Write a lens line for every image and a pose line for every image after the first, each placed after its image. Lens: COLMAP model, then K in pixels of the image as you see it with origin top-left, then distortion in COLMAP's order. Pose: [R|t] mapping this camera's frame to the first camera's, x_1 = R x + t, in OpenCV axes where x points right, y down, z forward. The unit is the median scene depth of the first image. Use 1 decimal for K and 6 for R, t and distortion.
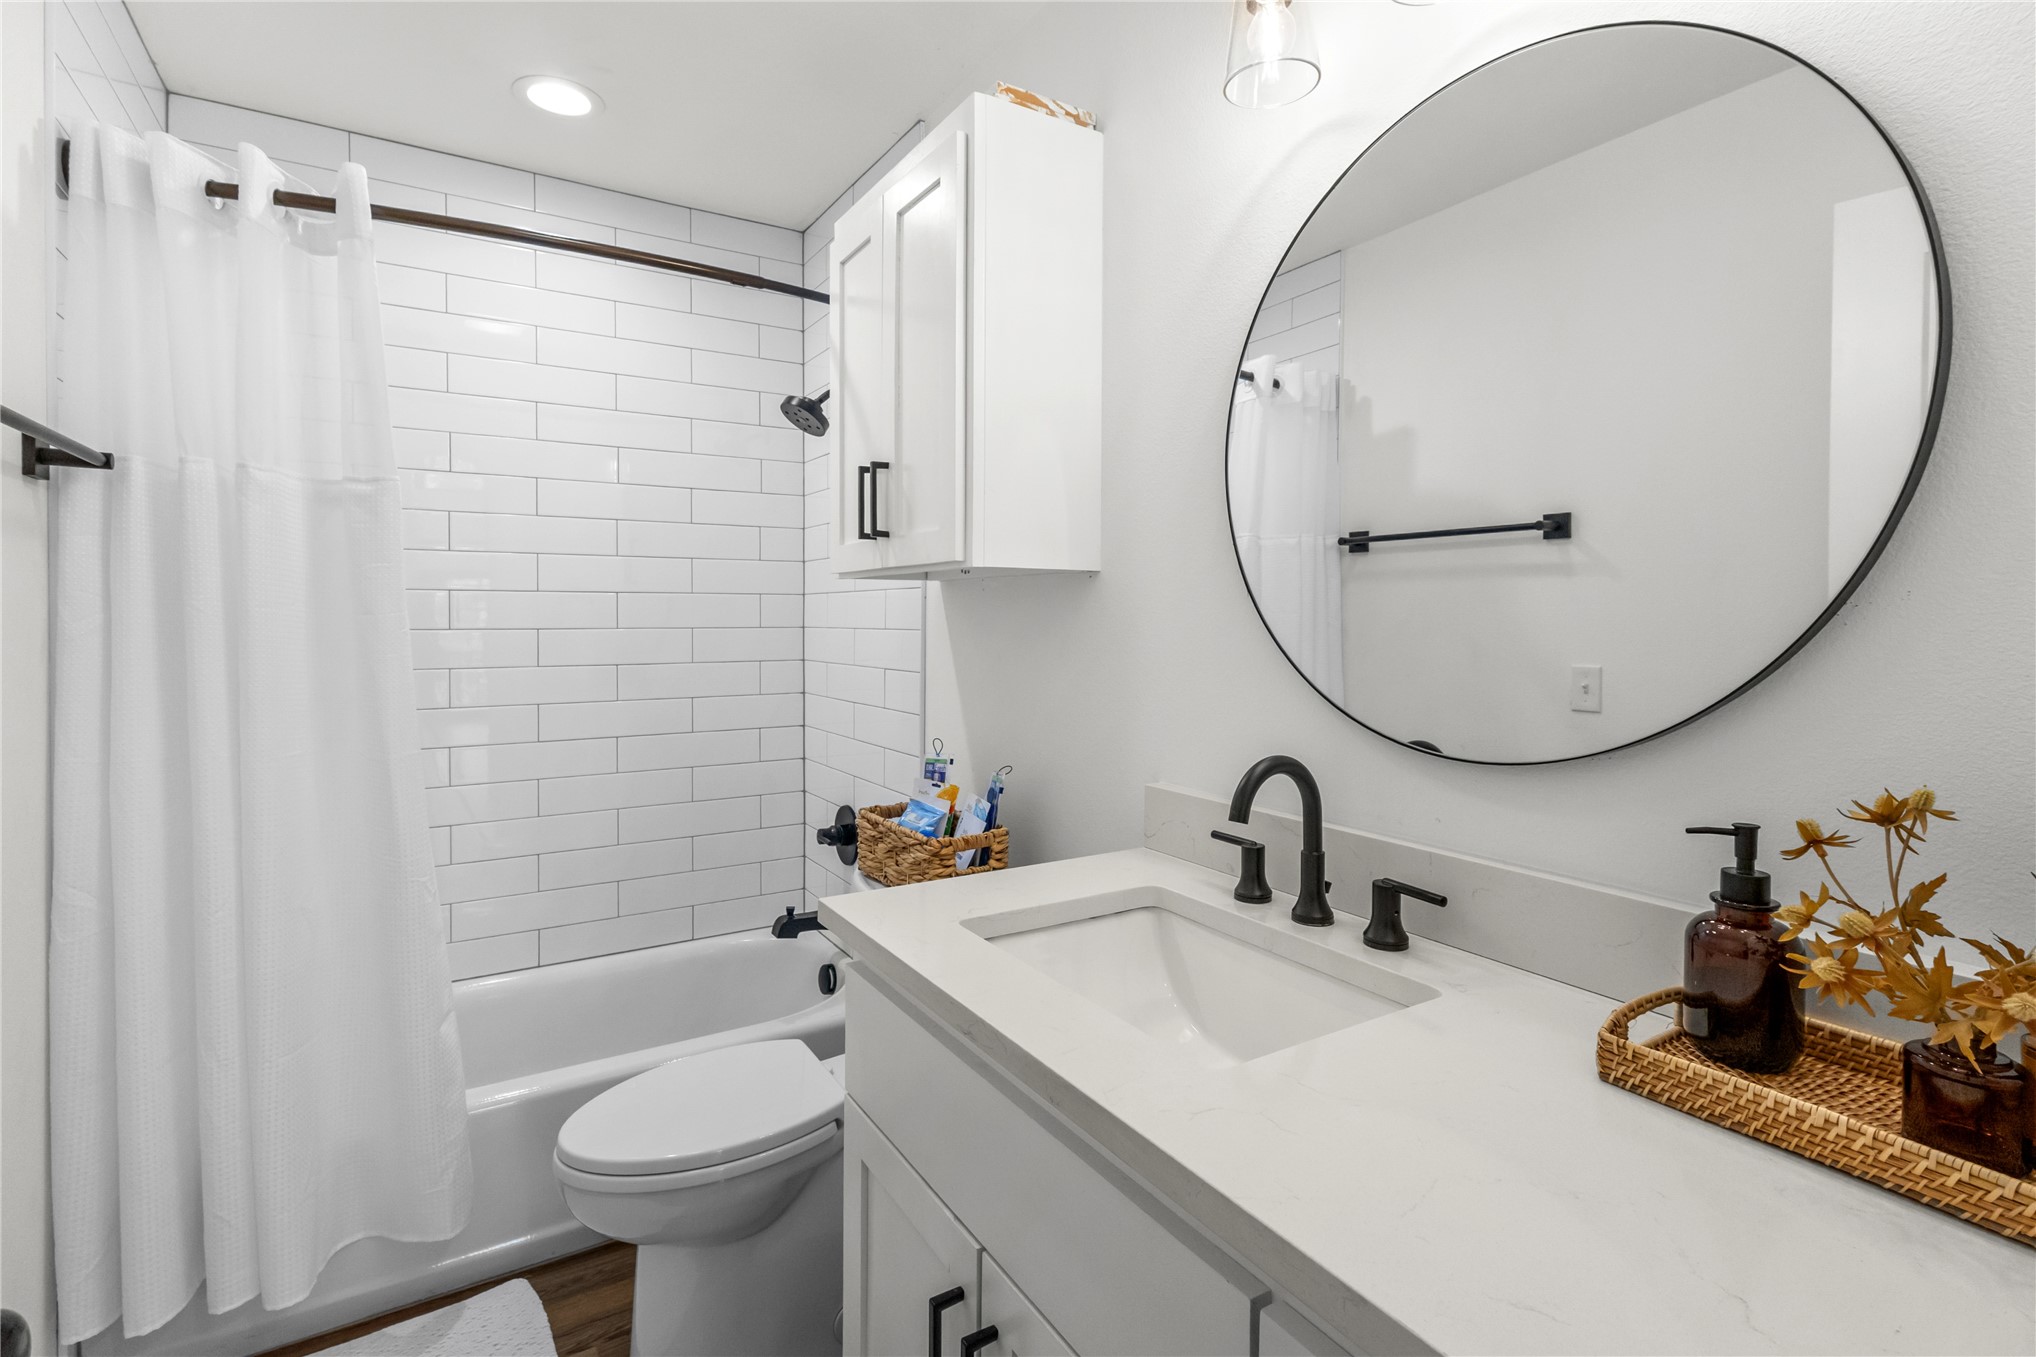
lens RADIAL K [[957.9, 0, 1006.1], [0, 957.9, 628.9], [0, 0, 1]] dist [0.012449, 0.000367]
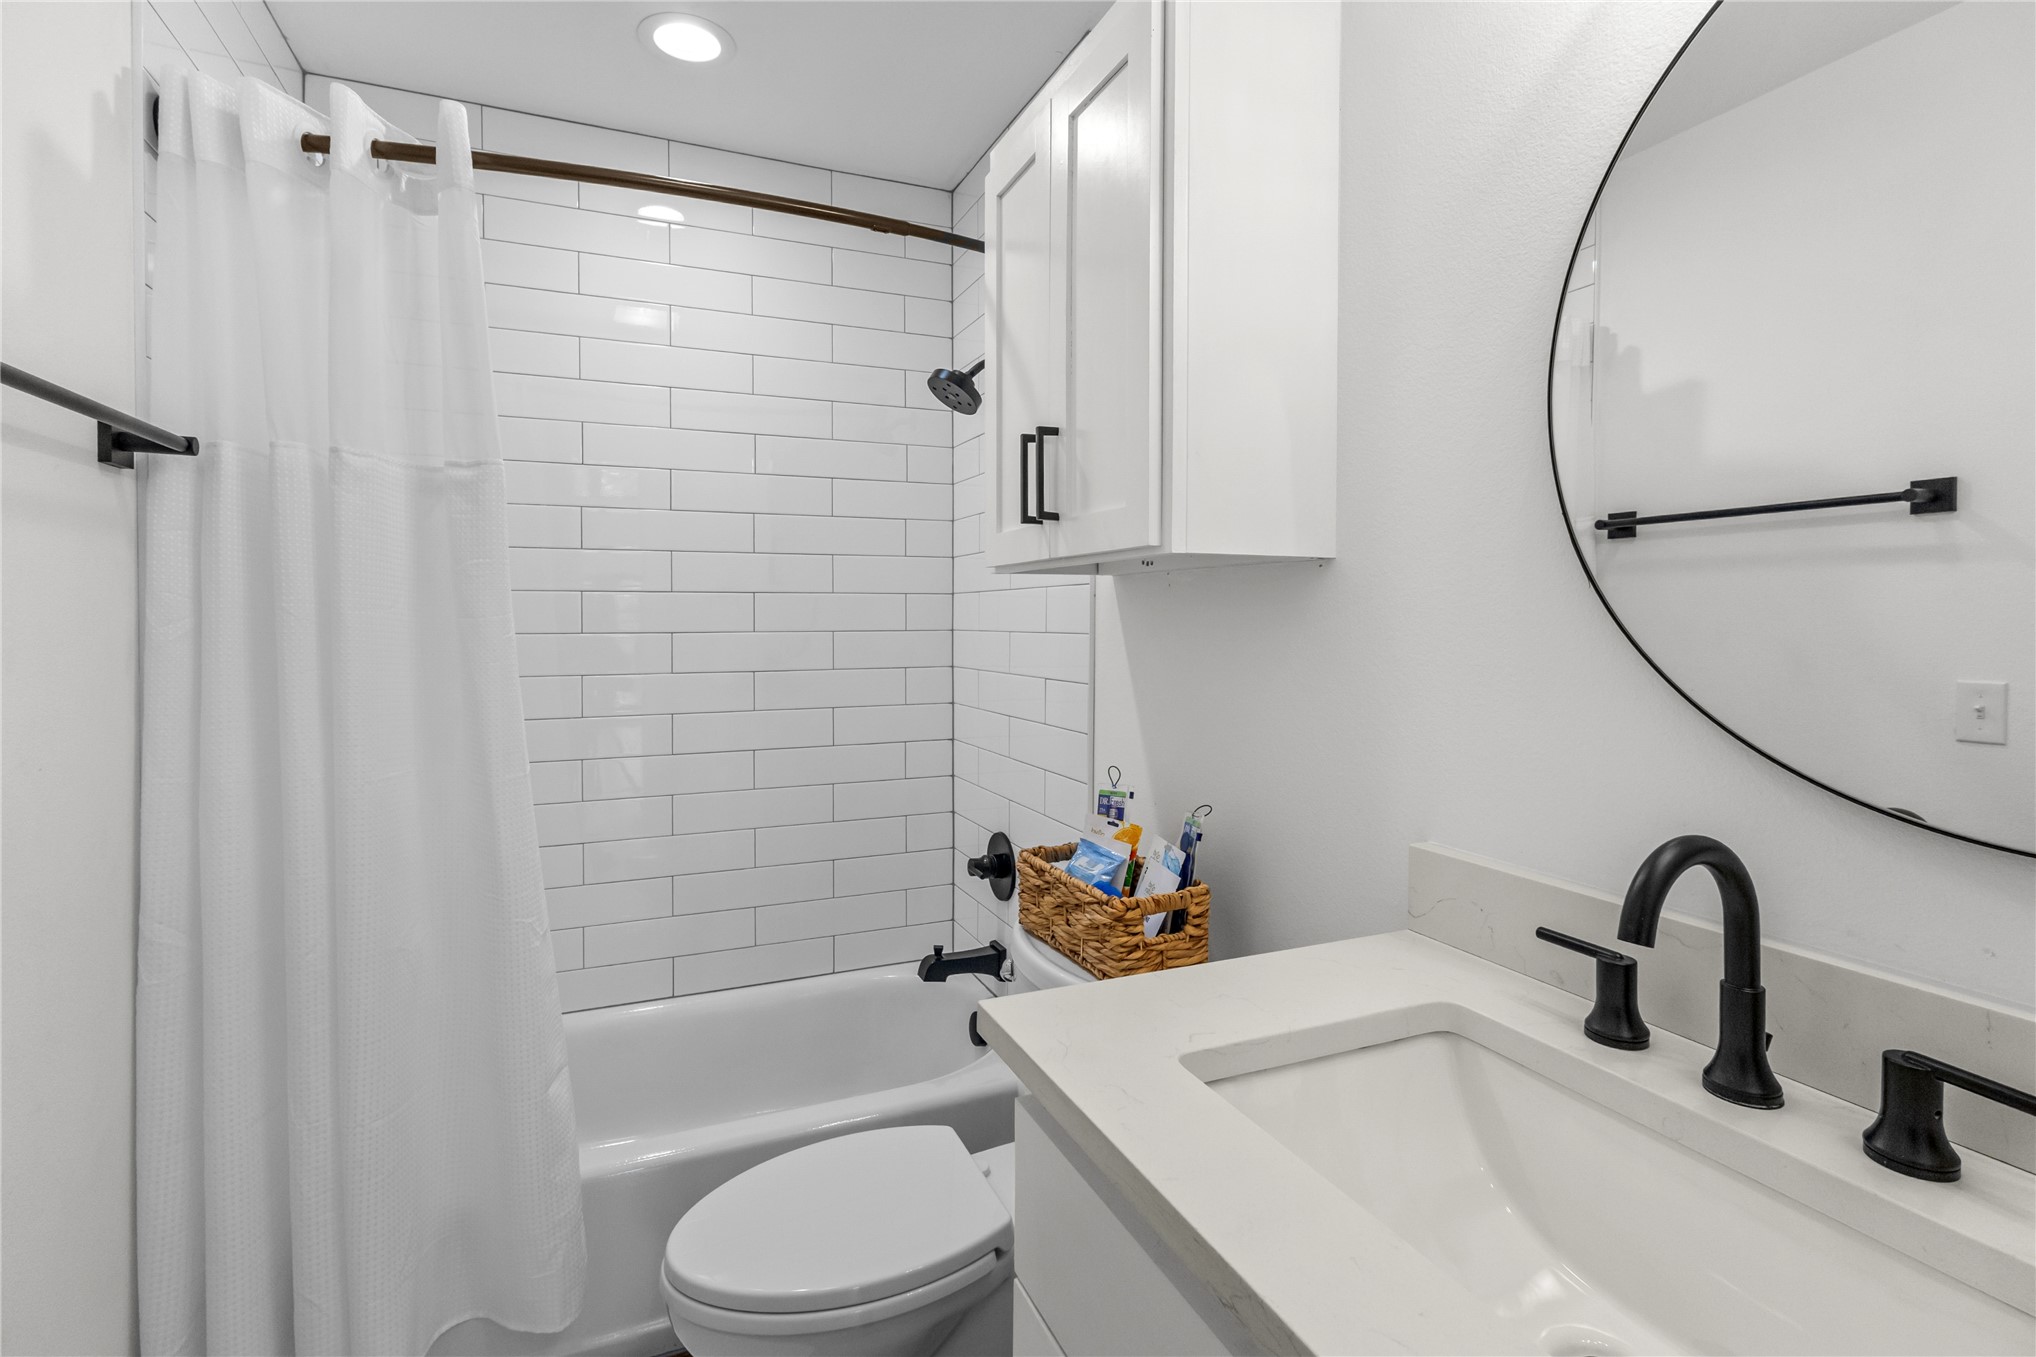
lens RADIAL K [[957.9, 0, 1010.5], [0, 957.9, 616.3], [0, 0, 1]] dist [0.012449, 0.000367]
pose [[0.989500, -0.002867, -0.144508, -0.046000], [0.000801, 0.999897, -0.014351, -0.003118], [0.144534, 0.014084, 0.989400, 0.196338]]
